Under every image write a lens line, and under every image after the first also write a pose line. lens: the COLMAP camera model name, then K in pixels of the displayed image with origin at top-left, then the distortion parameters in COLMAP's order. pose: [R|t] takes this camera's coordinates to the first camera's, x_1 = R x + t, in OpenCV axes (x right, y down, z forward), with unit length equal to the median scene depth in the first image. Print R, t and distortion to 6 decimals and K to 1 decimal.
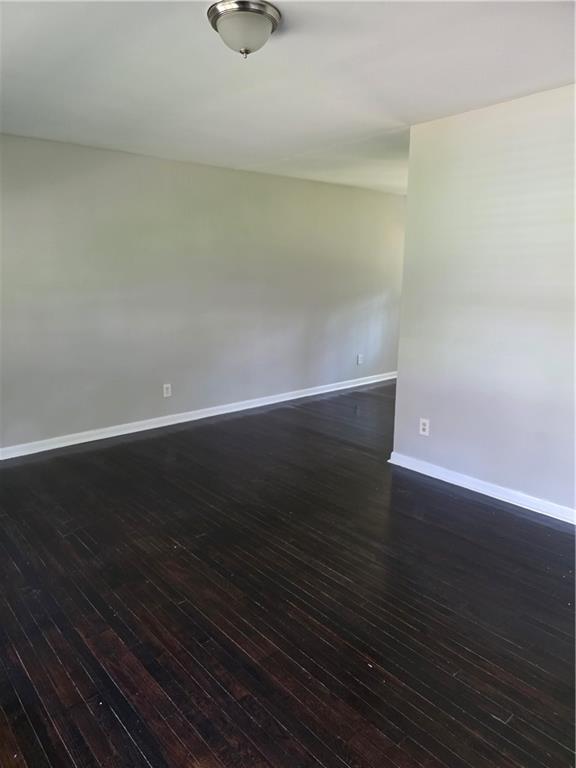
lens RADIAL K [[519.4, 0, 289.0], [0, 519.4, 388.3], [0, 0, 1]] dist [0.045898, -0.050500]
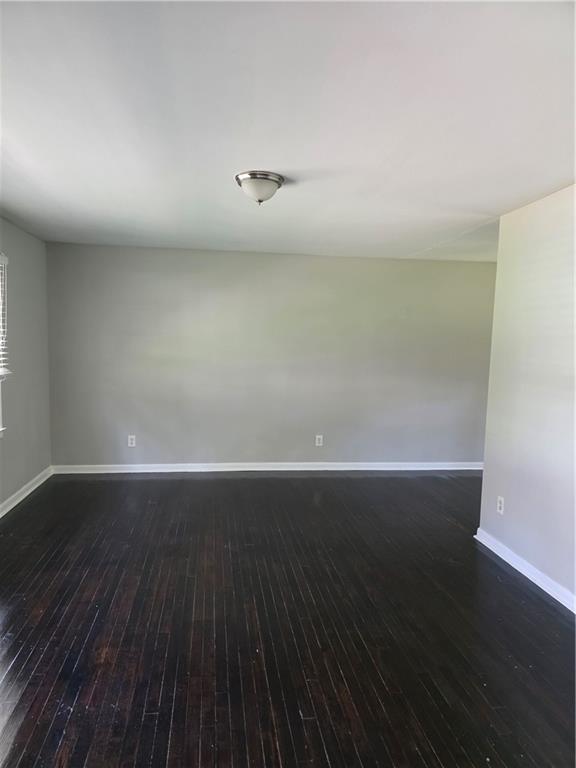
lens RADIAL K [[519.4, 0, 288.2], [0, 519.4, 378.3], [0, 0, 1]] dist [0.045898, -0.050500]
pose [[0.840712, 0.063386, -0.537760, 0.636873], [-0.145268, 0.983121, -0.111224, 0.011077], [0.521633, 0.171626, 0.835729, -0.094561]]
